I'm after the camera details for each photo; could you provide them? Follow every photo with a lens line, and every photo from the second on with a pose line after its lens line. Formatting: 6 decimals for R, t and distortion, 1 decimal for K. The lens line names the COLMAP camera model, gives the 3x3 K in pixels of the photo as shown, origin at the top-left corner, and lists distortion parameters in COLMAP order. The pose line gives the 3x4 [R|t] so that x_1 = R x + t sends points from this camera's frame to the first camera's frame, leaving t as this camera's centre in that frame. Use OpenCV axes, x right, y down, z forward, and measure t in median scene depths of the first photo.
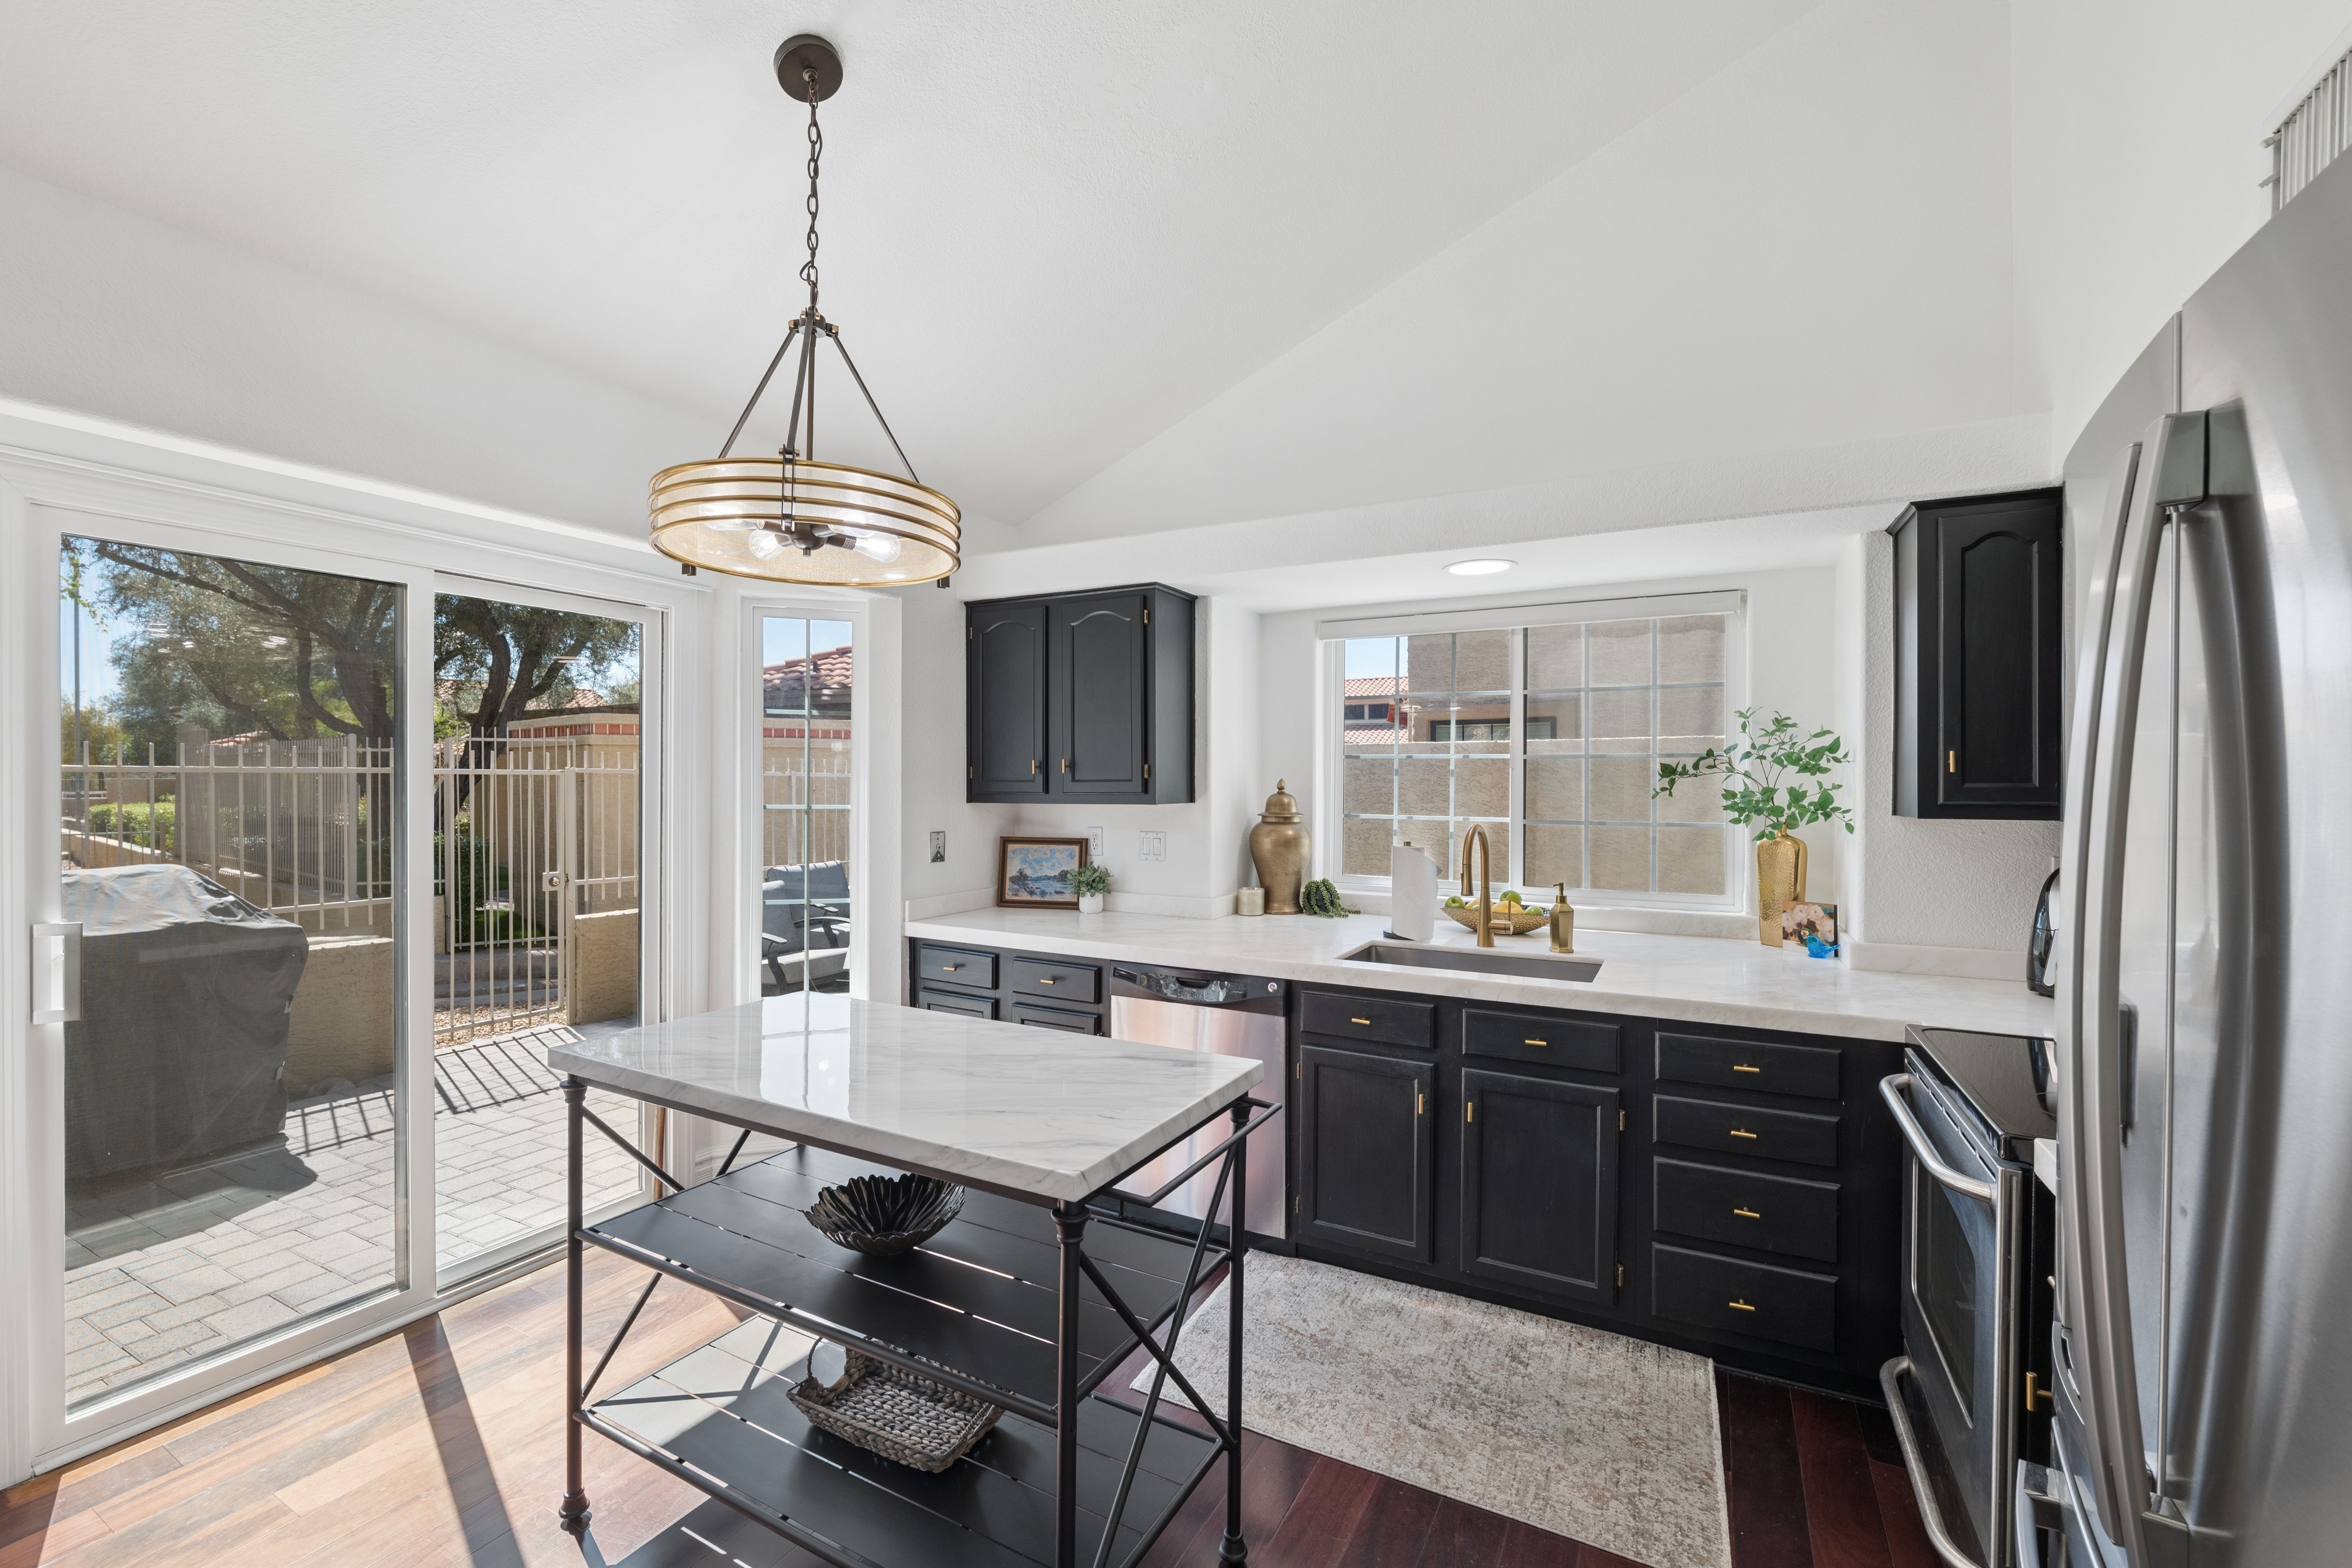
lens RADIAL K [[975.5, 0, 1155.5], [0, 975.5, 787.6], [0, 0, 1]] dist [-0.013858, 0.001374]
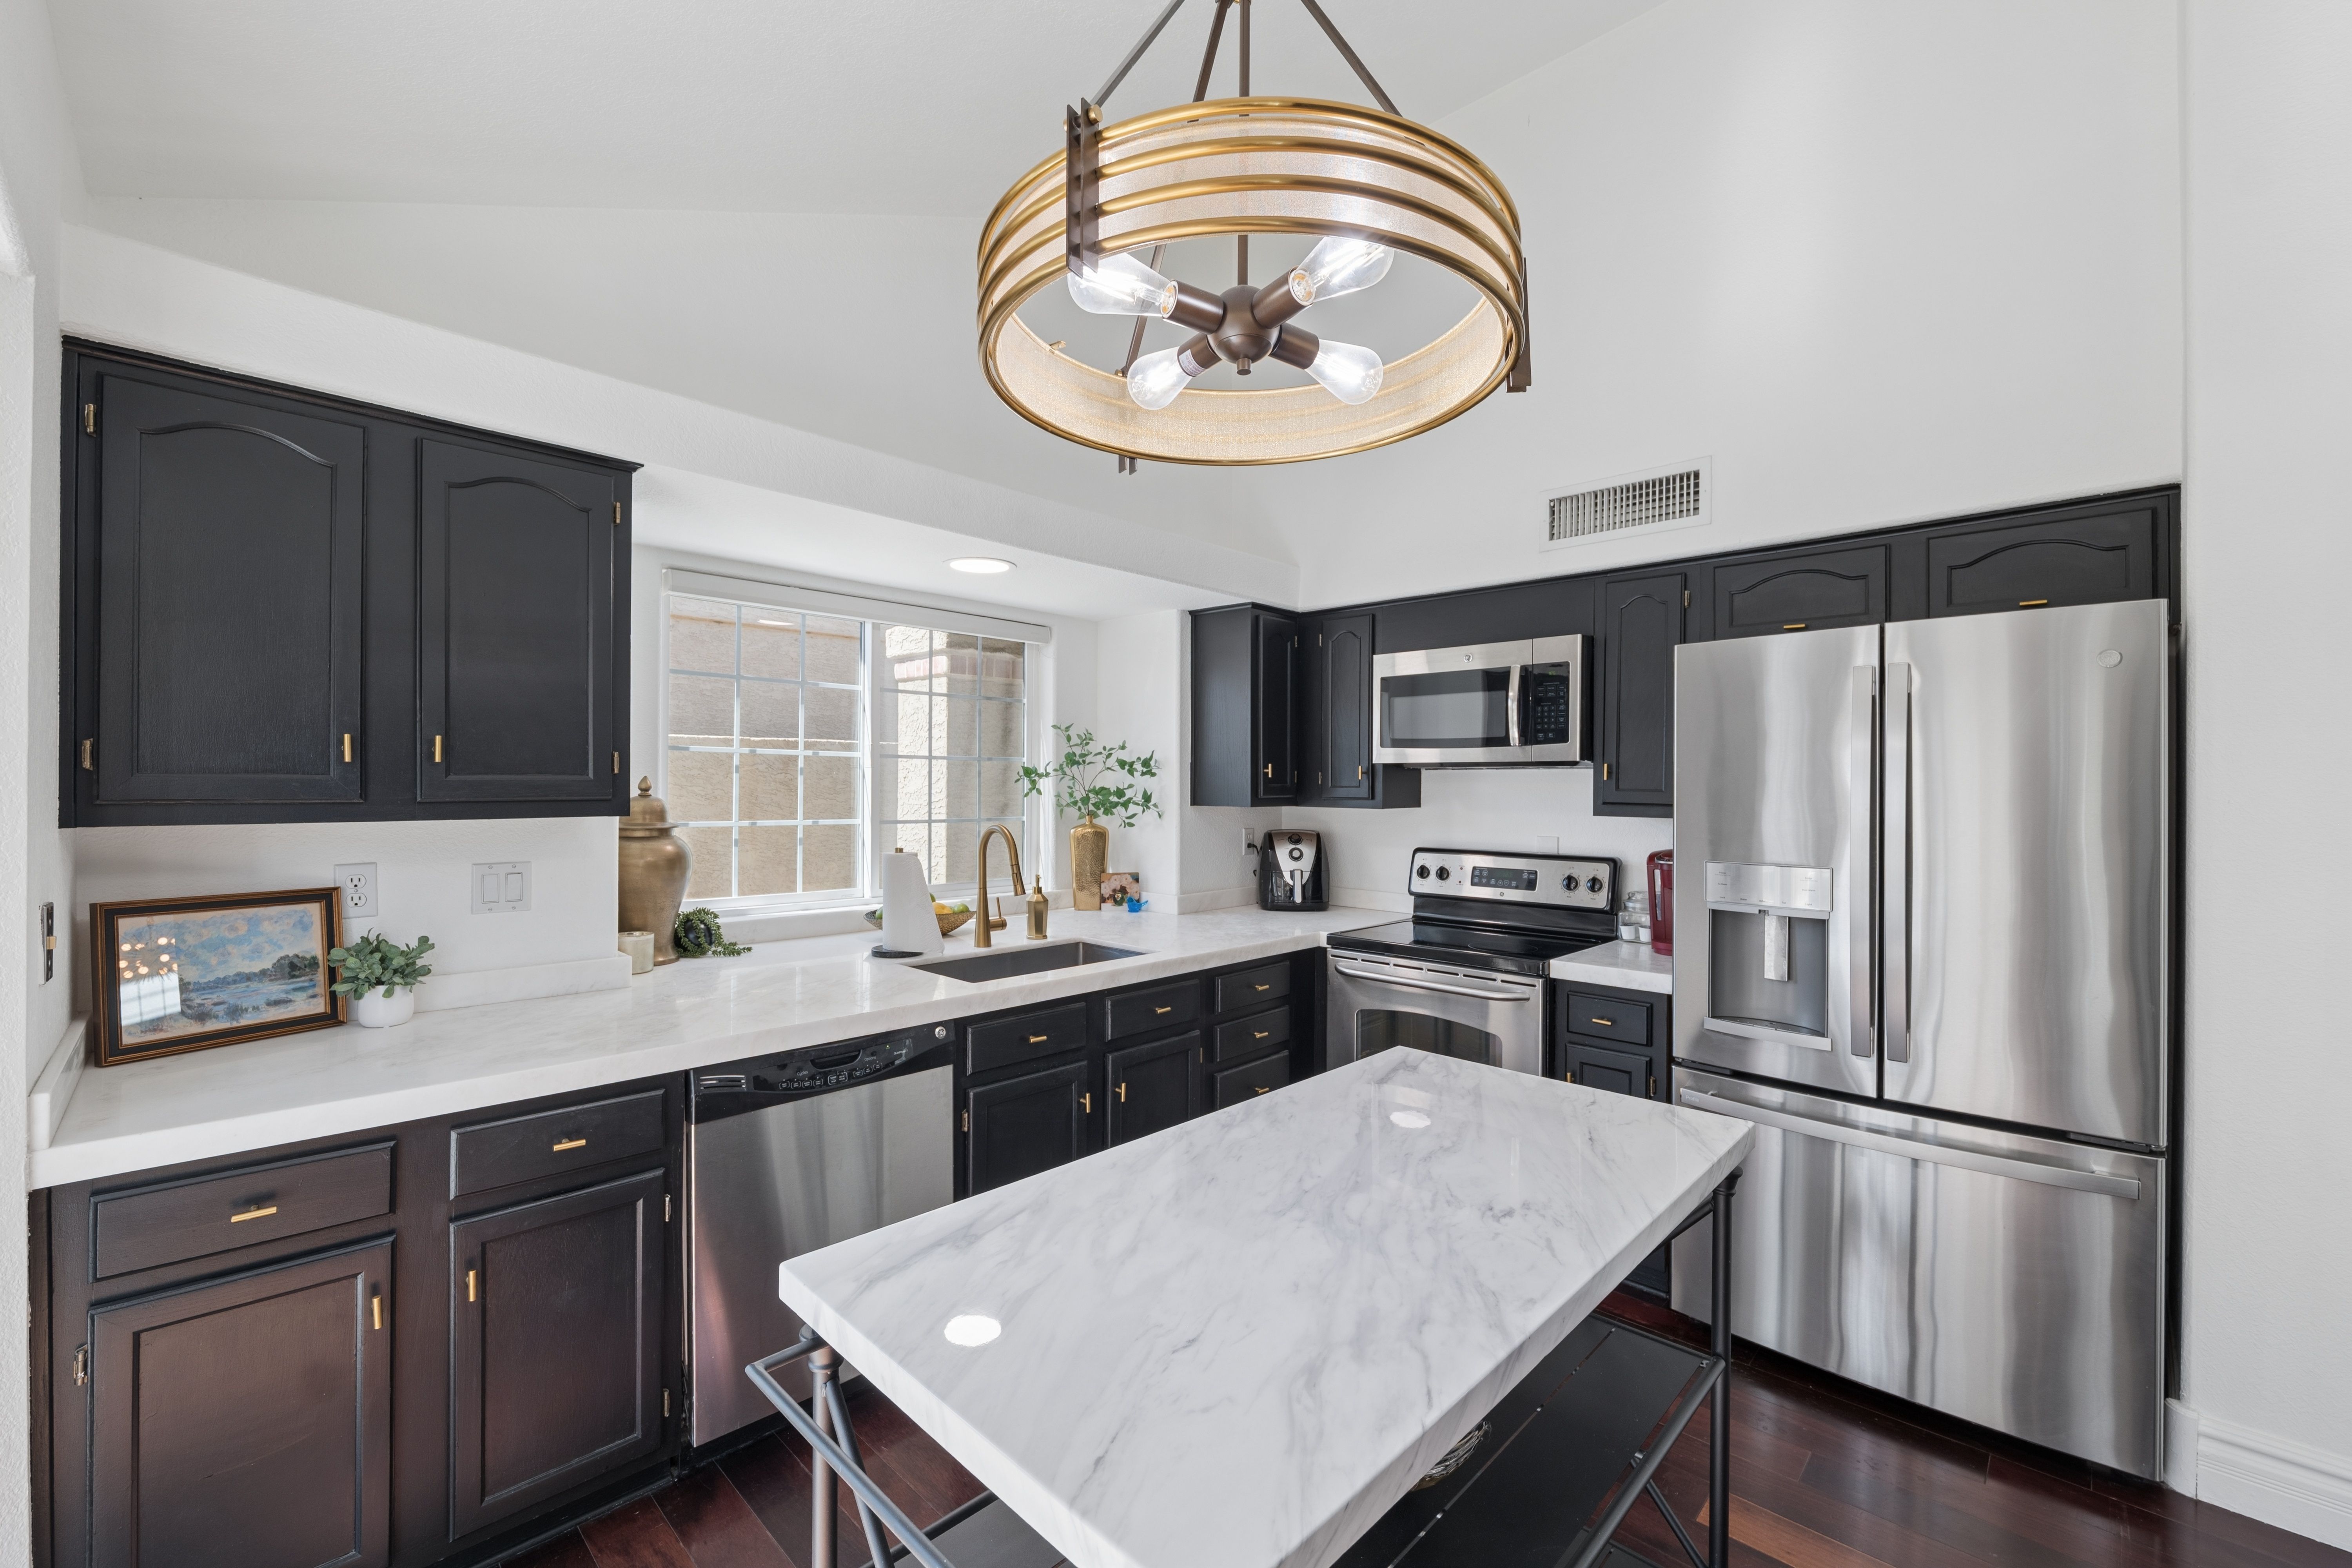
lens RADIAL K [[975.5, 0, 1152.0], [0, 975.5, 779.7], [0, 0, 1]] dist [-0.013858, 0.001374]
pose [[0.272612, 0.001962, 0.962122, -0.593427], [-0.001607, 0.999997, -0.001584, -0.007350], [-0.962123, -0.001114, 0.272615, 0.575740]]
